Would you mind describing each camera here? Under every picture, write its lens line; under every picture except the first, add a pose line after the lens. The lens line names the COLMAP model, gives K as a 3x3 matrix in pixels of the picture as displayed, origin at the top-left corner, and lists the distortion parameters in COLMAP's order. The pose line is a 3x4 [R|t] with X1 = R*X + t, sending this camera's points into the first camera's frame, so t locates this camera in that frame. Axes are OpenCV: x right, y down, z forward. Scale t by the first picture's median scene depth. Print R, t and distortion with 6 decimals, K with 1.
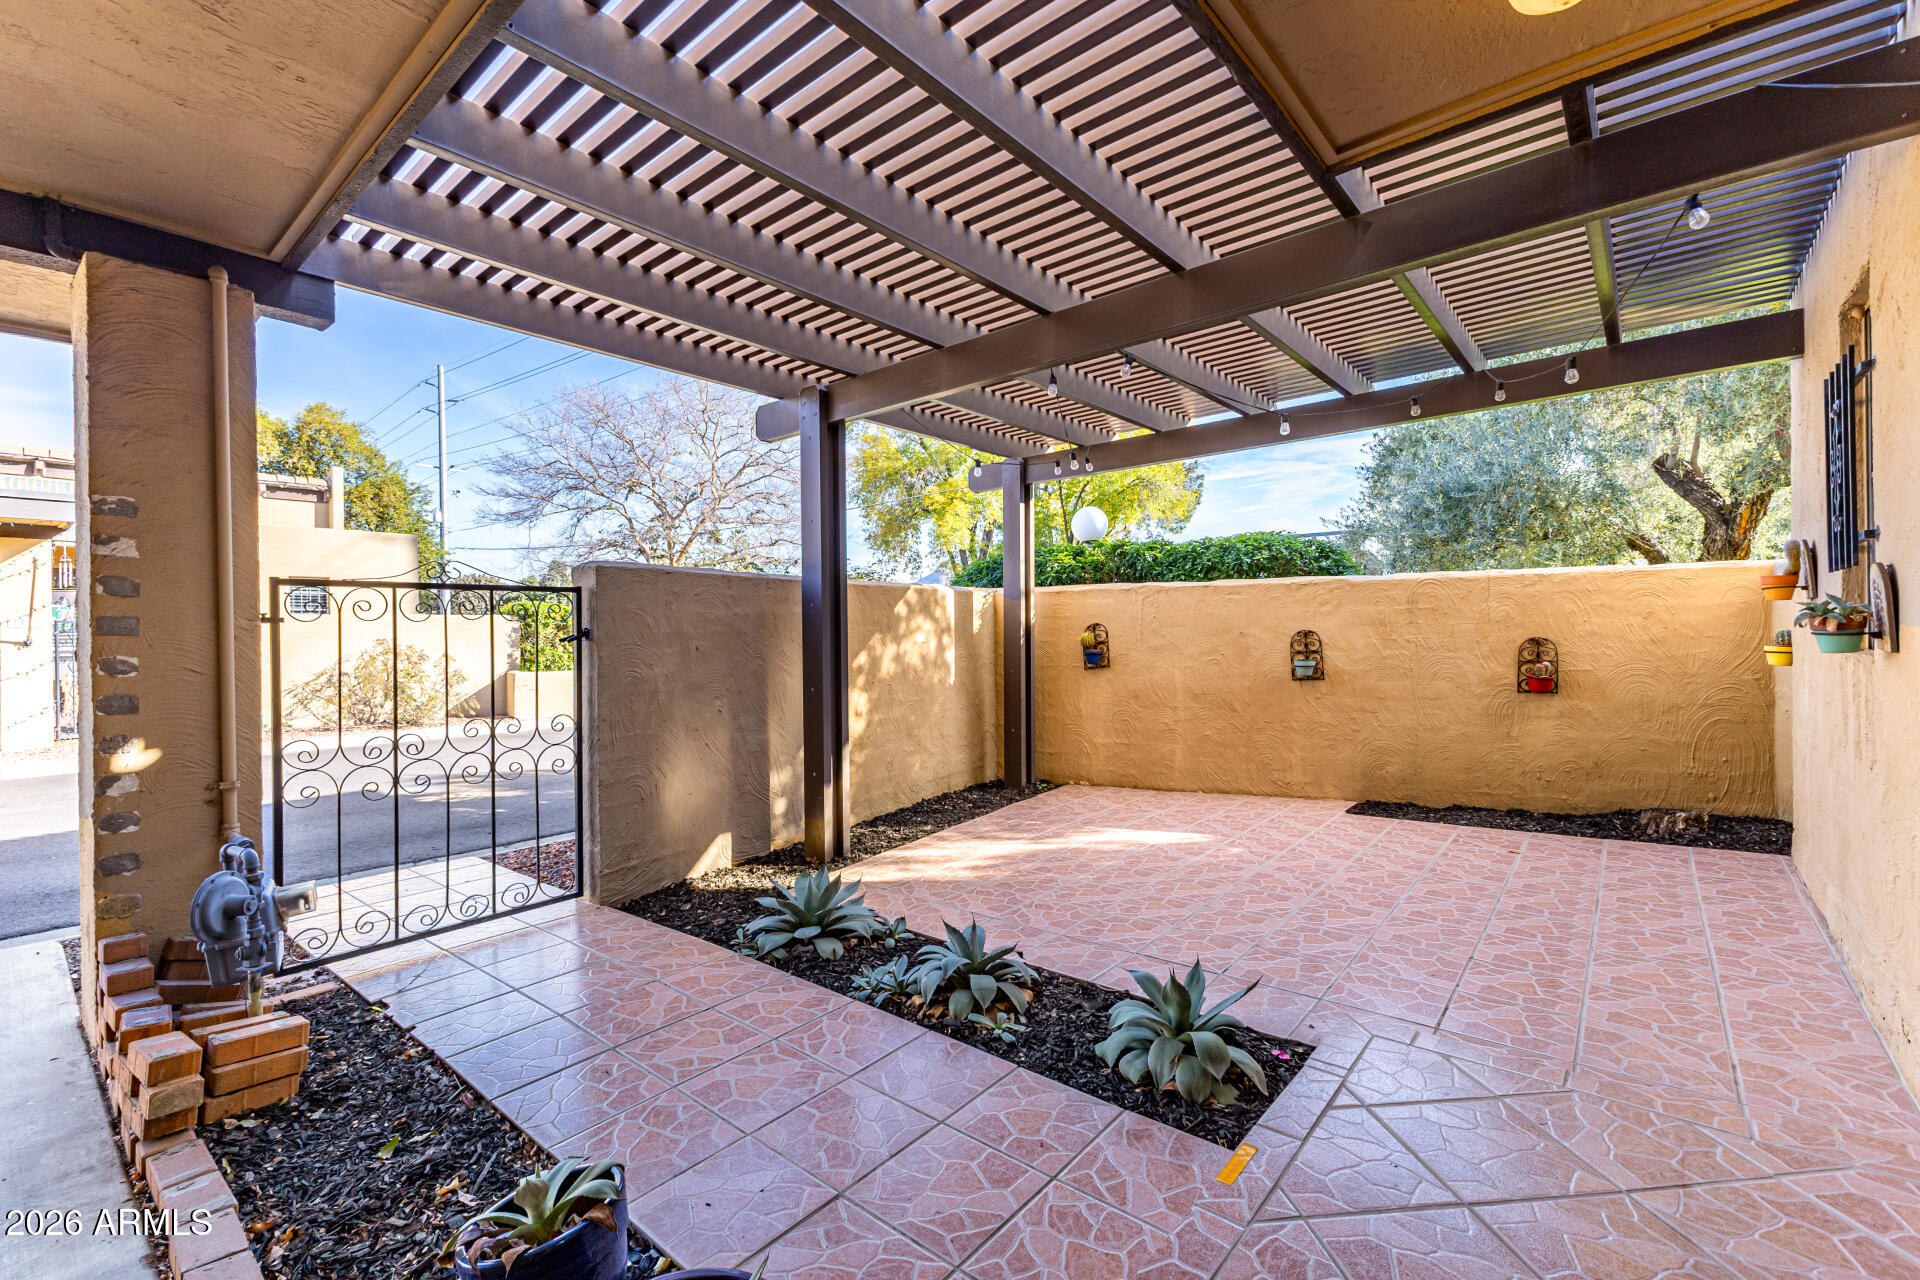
lens RADIAL K [[826.5, 0, 962.5], [0, 826.5, 634.5], [0, 0, 1]] dist [-0.001935, 0.000152]
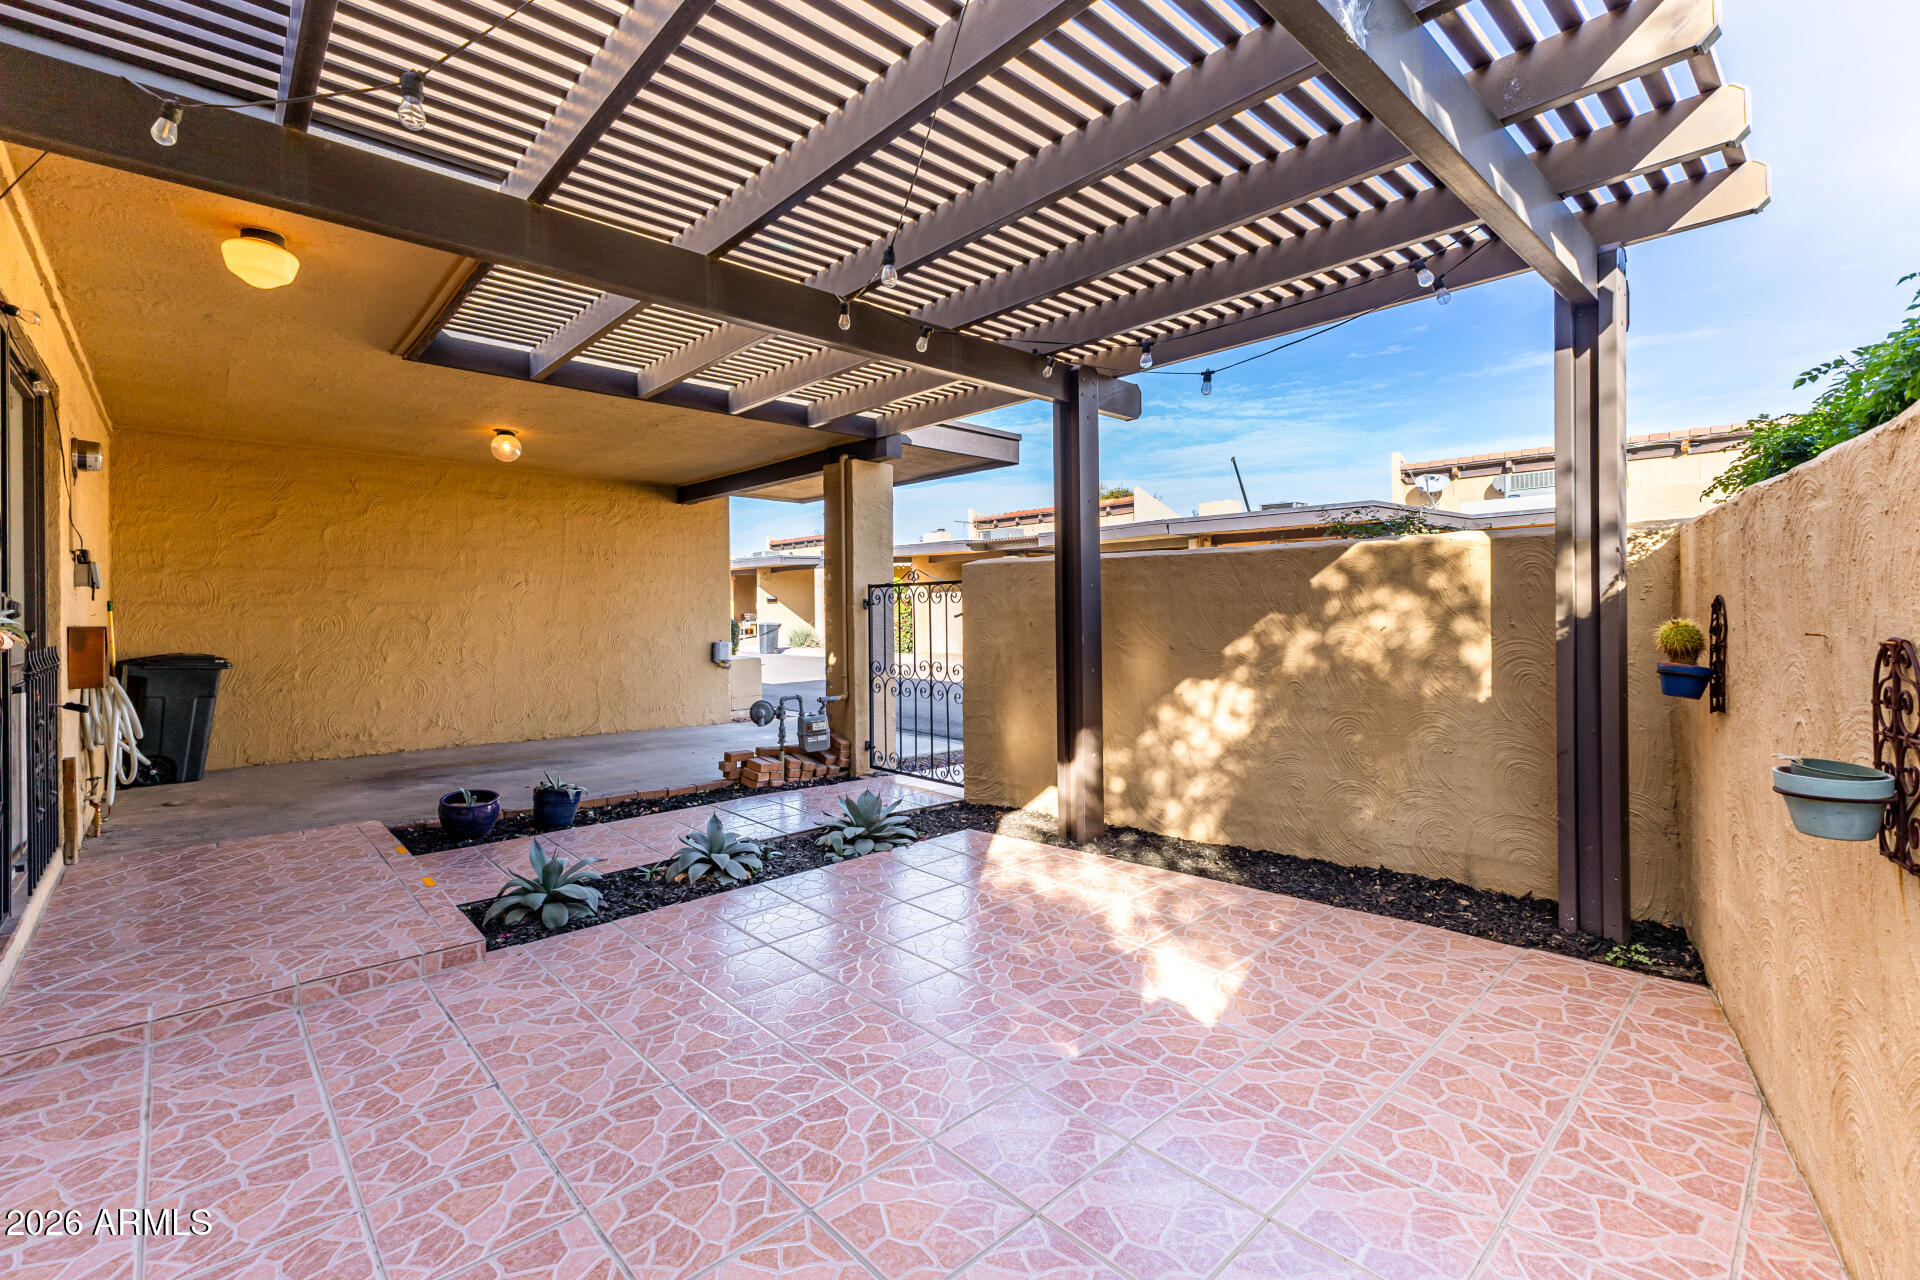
lens RADIAL K [[838.6, 0, 968.7], [0, 838.6, 603.9], [0, 0, 1]] dist [0.000637, -0.000296]
pose [[-0.126232, 0.011968, -0.991928, 0.717853], [0.007727, 0.999909, 0.011081, -0.022306], [0.991971, -0.006266, -0.126313, 0.837799]]
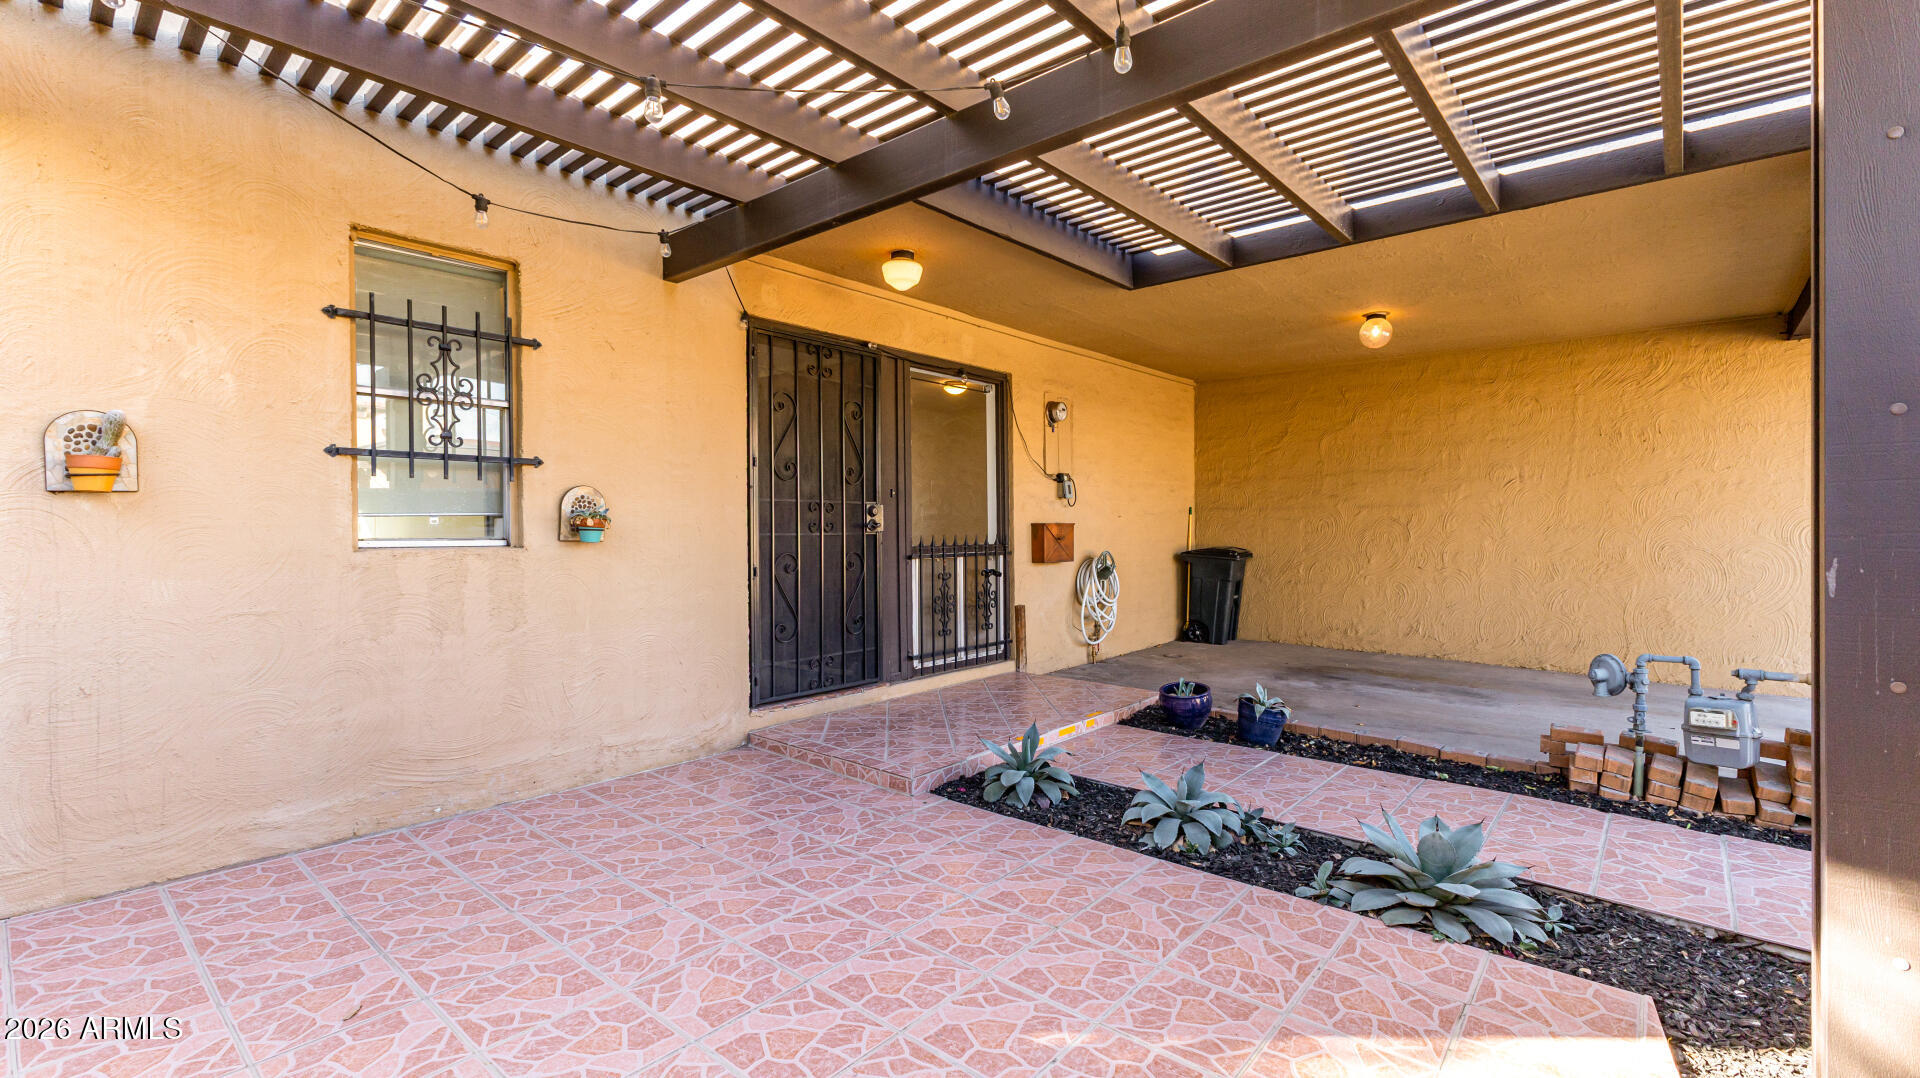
lens RADIAL K [[825.6, 0, 969.0], [0, 825.6, 535.7], [0, 0, 1]] dist [0.001371, -0.000452]
pose [[-0.999560, 0.020650, 0.021310, 0.143952], [0.020938, 0.999691, 0.013377, 0.000730], [-0.021027, 0.013817, -0.999683, 1.108826]]
